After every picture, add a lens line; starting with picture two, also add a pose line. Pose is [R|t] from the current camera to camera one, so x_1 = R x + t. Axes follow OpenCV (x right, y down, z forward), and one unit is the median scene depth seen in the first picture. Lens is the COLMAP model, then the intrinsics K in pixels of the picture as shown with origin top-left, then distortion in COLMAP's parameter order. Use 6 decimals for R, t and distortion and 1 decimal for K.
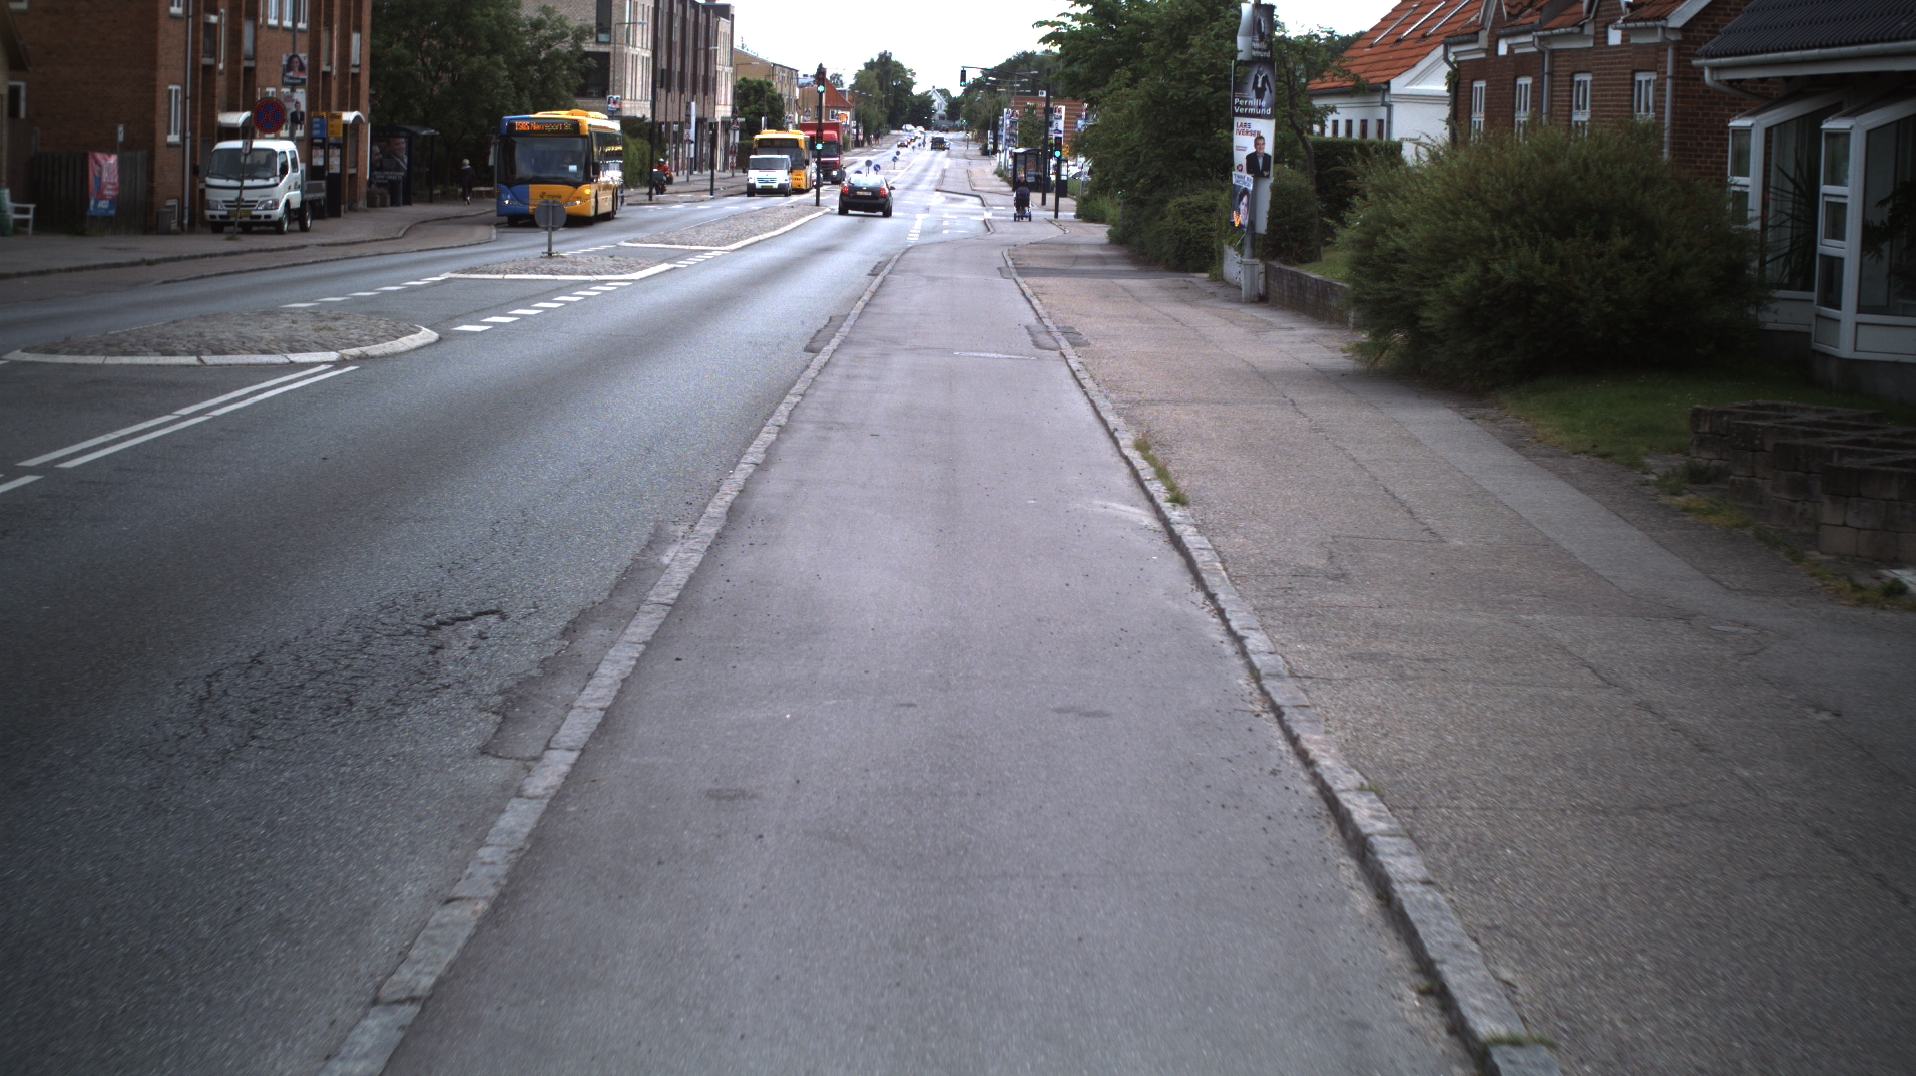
lens RADIAL K [[3374.2, 0, 958.0], [0, 3374.2, 538.0], [0, 0, 1]] dist [-0.306474, 0.428790]
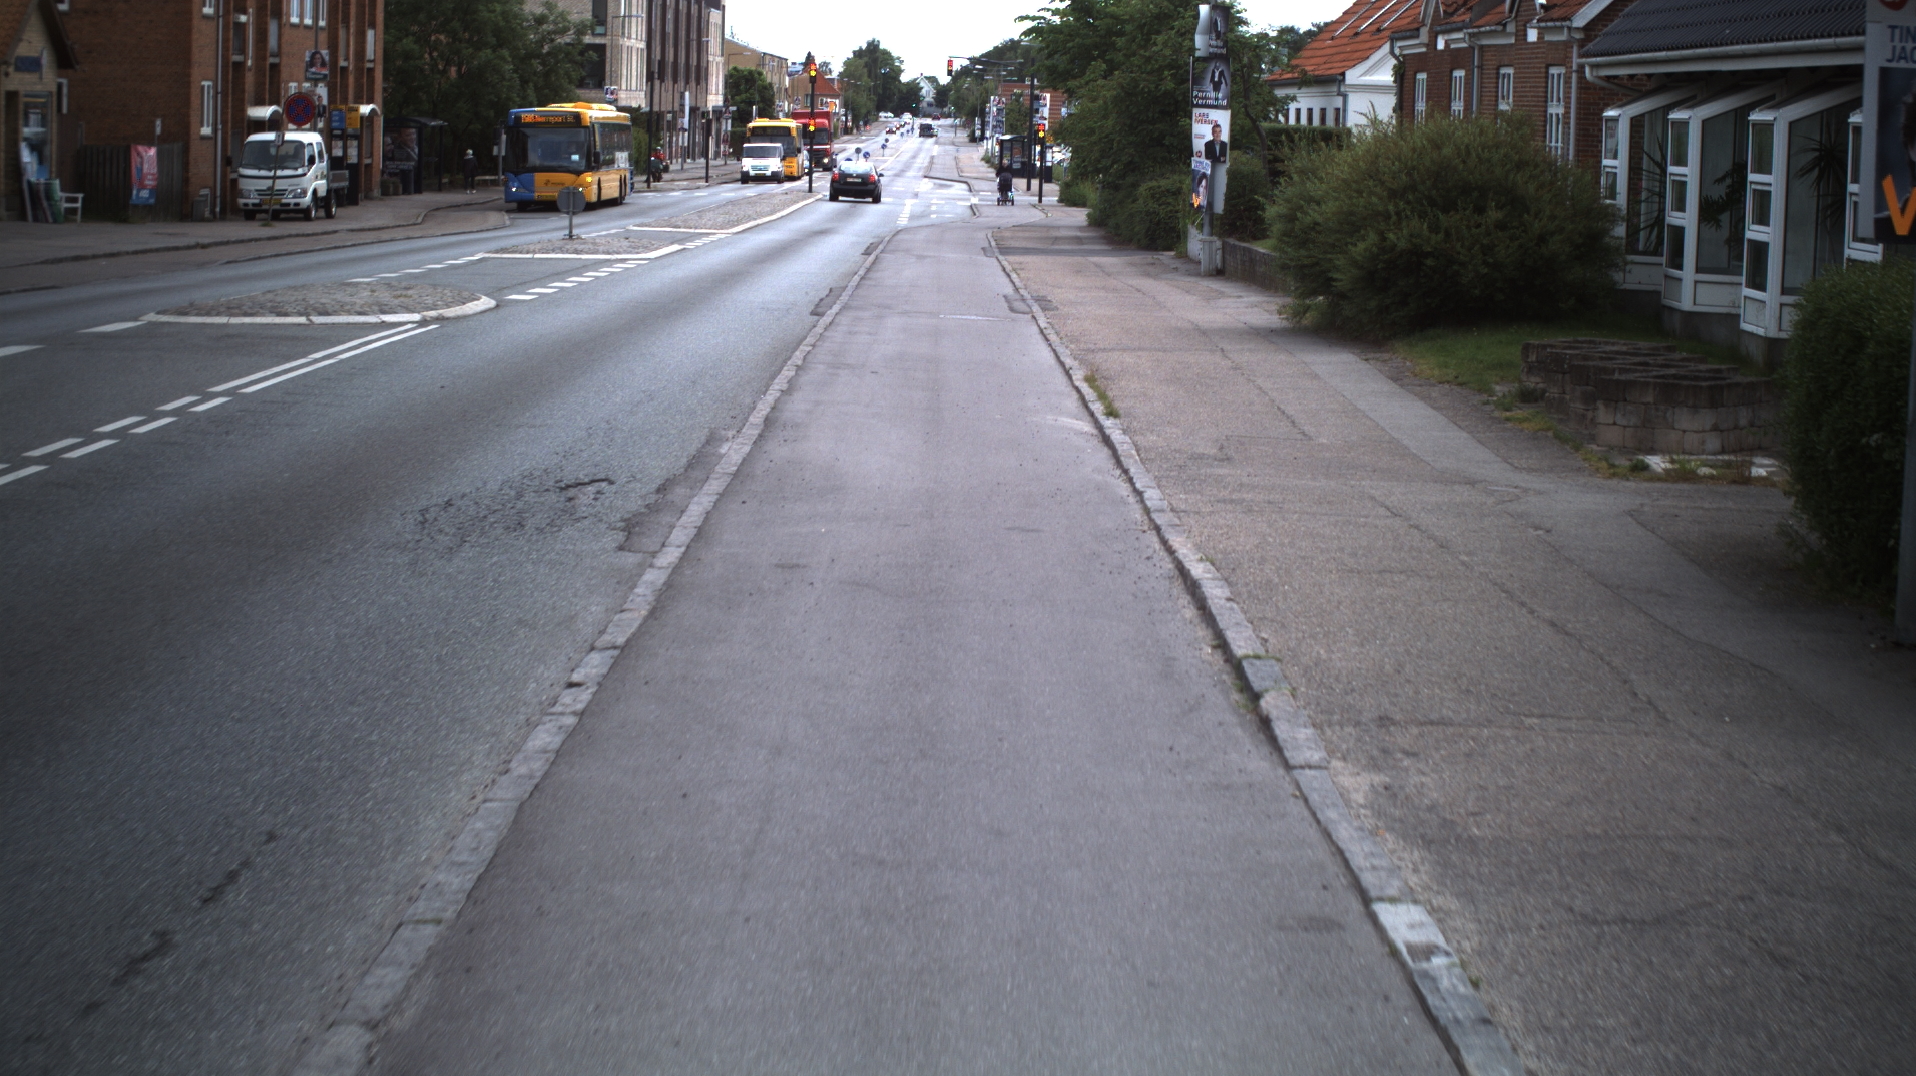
lens RADIAL K [[3374.2, 0, 958.0], [0, 3374.2, 538.0], [0, 0, 1]] dist [-0.306474, 0.428790]
pose [[0.999981, -0.005555, 0.002798, 0.000644], [0.005544, 0.999977, 0.003968, 0.007390], [-0.002820, -0.003953, 0.999988, -0.068999]]
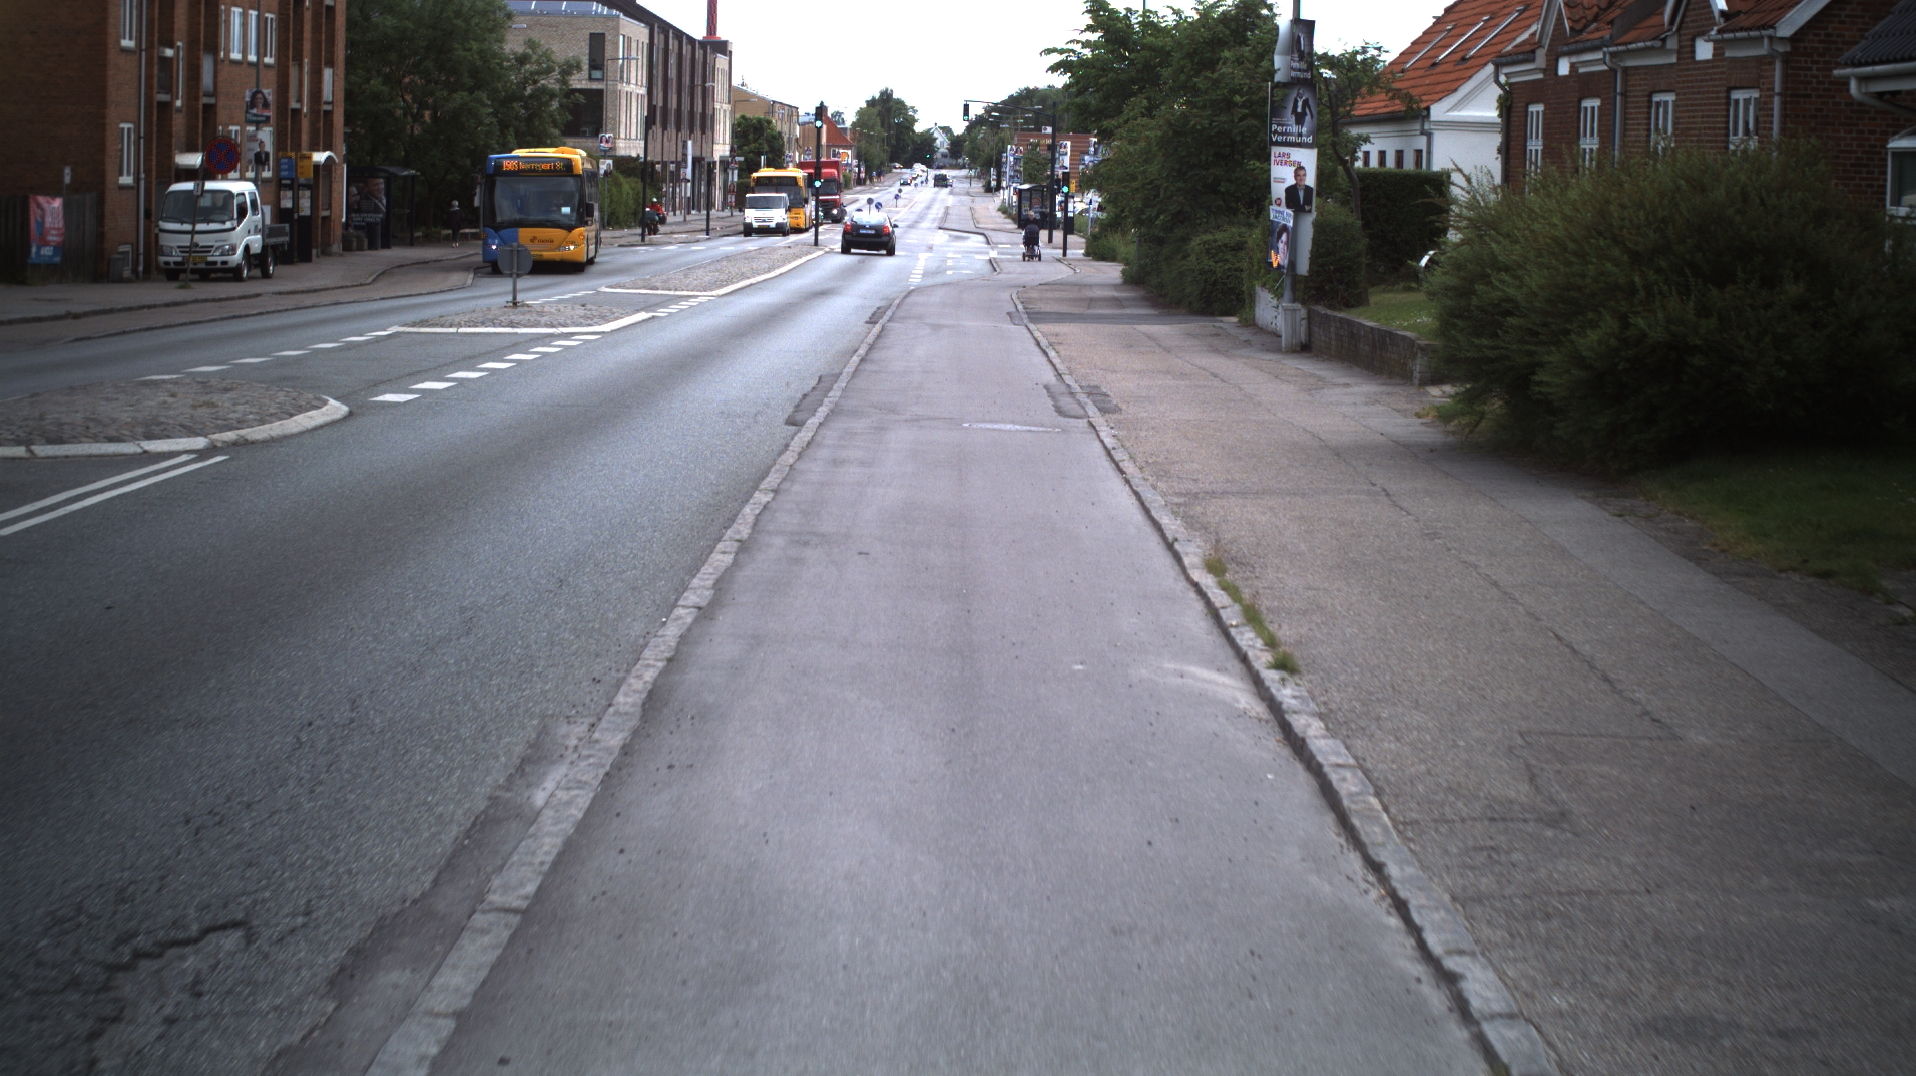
lens RADIAL K [[3374.2, 0, 958.0], [0, 3374.2, 538.0], [0, 0, 1]] dist [-0.306474, 0.428790]
pose [[0.999965, -0.008199, -0.001638, -0.000587], [0.008181, 0.999905, -0.011094, -0.007450], [0.001729, 0.011080, 0.999937, 0.068862]]
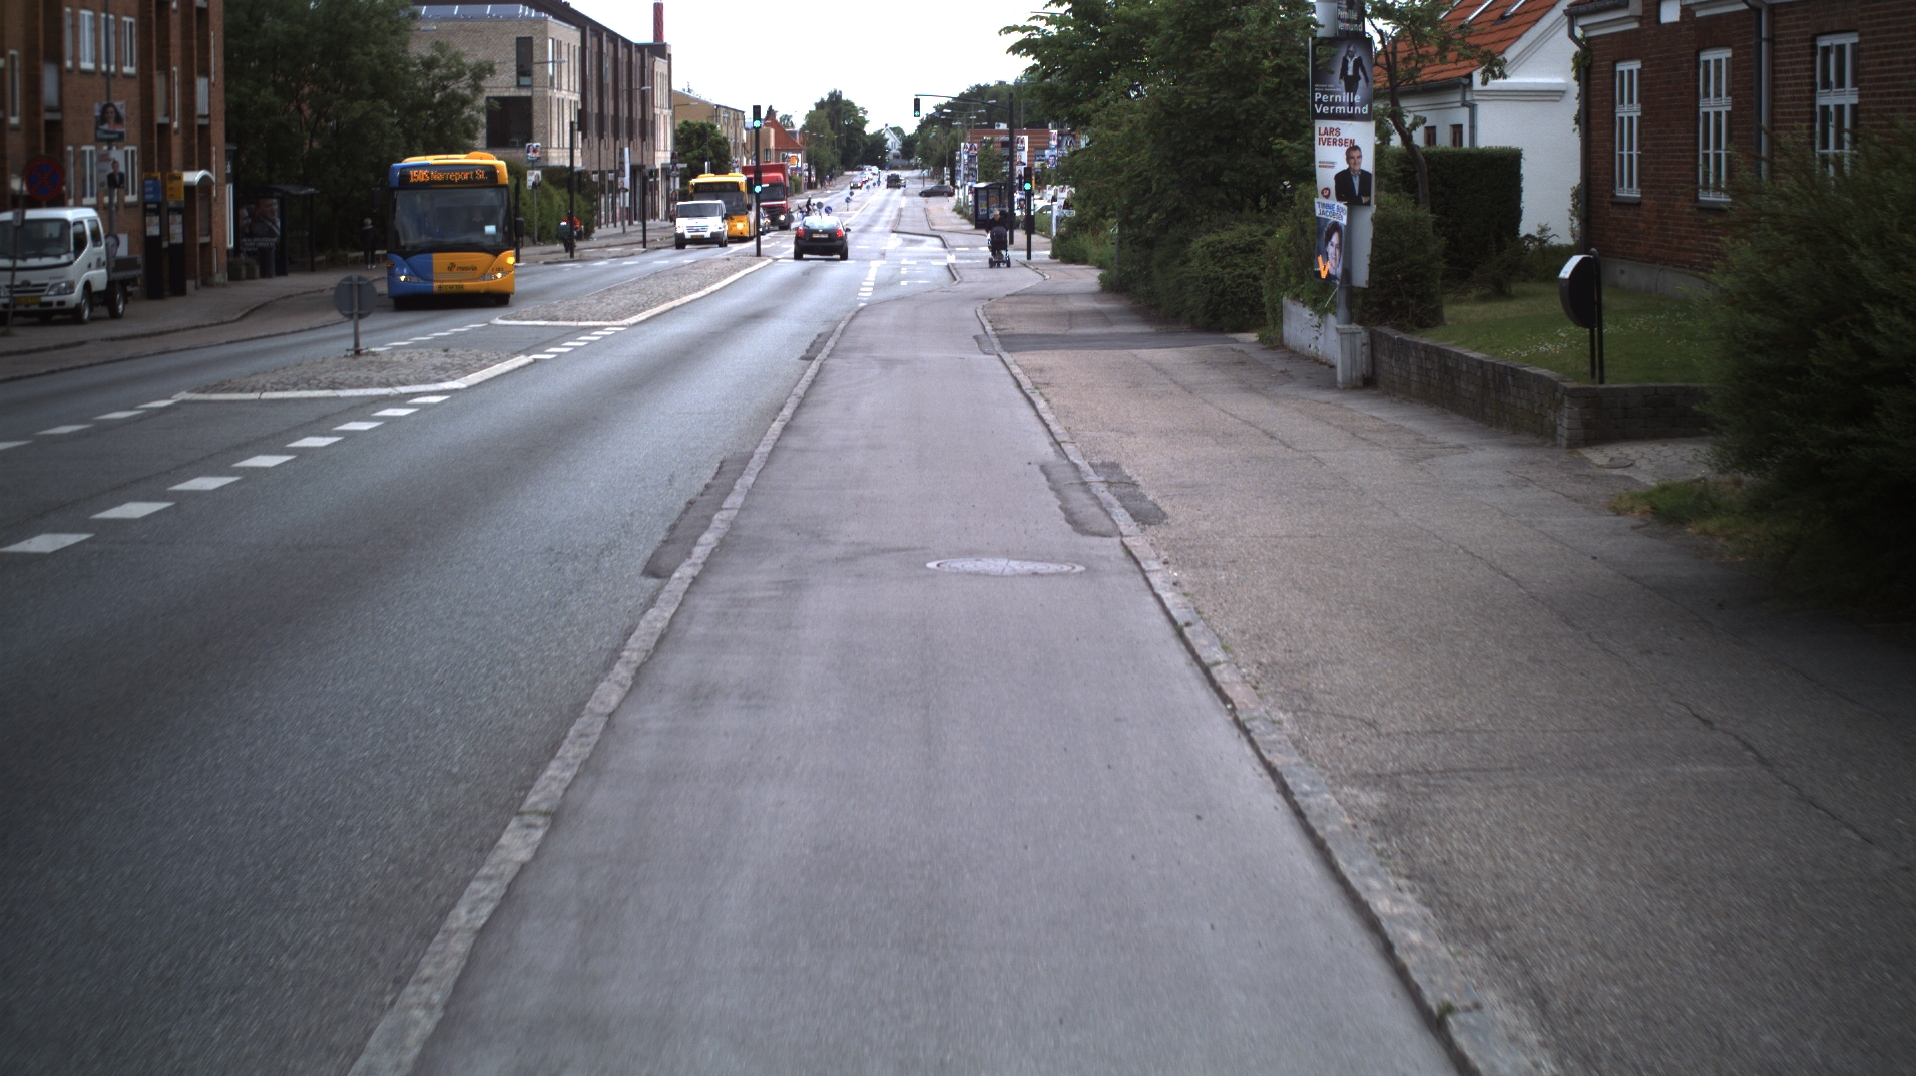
lens RADIAL K [[3374.2, 0, 958.0], [0, 3374.2, 538.0], [0, 0, 1]] dist [-0.306474, 0.428790]
pose [[0.999140, -0.040496, 0.008928, -0.000438], [0.040593, 0.999116, -0.010910, -0.023235], [-0.008479, 0.011263, 0.999901, 0.207225]]
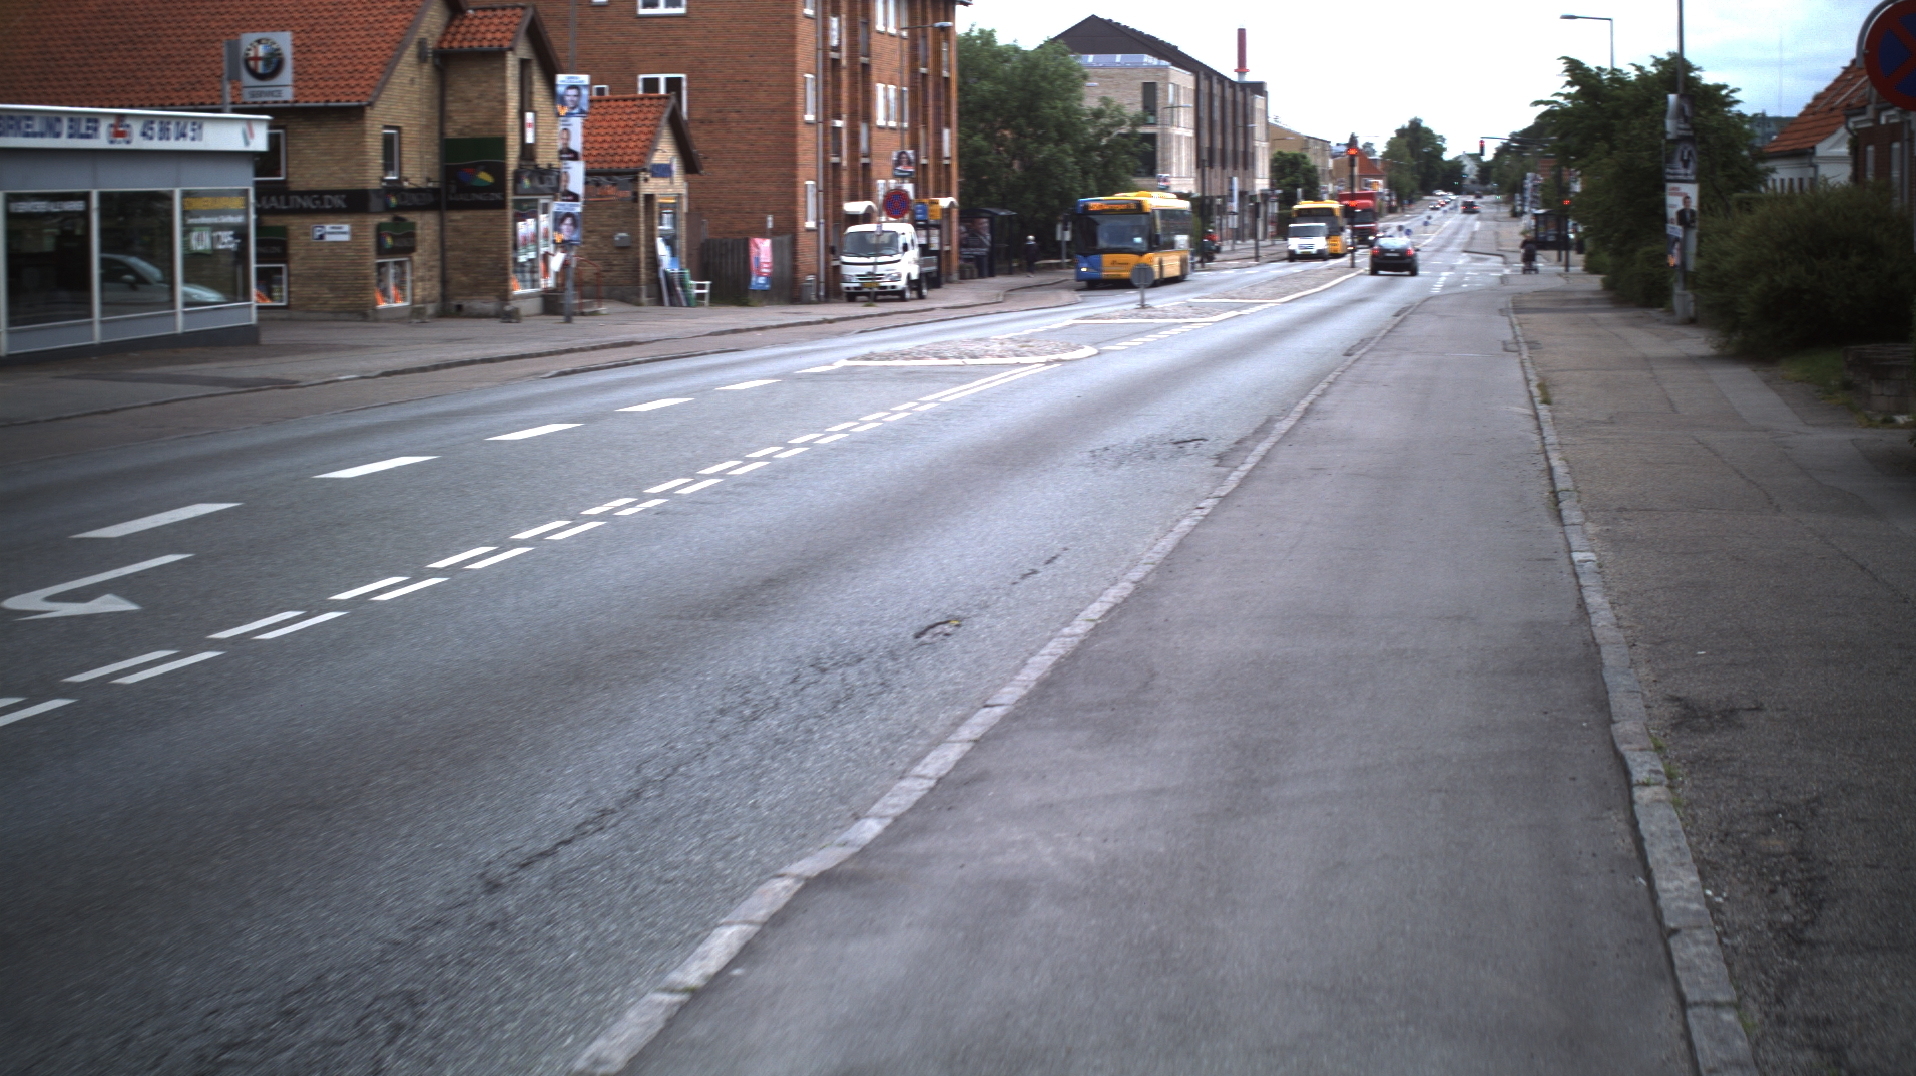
lens RADIAL K [[3374.2, 0, 958.0], [0, 3374.2, 538.0], [0, 0, 1]] dist [-0.306474, 0.428790]
pose [[0.986665, -0.025925, -0.160685, 0.009564], [0.022538, 0.999484, -0.022871, 0.023466], [0.161195, 0.018944, 0.986741, -0.206069]]
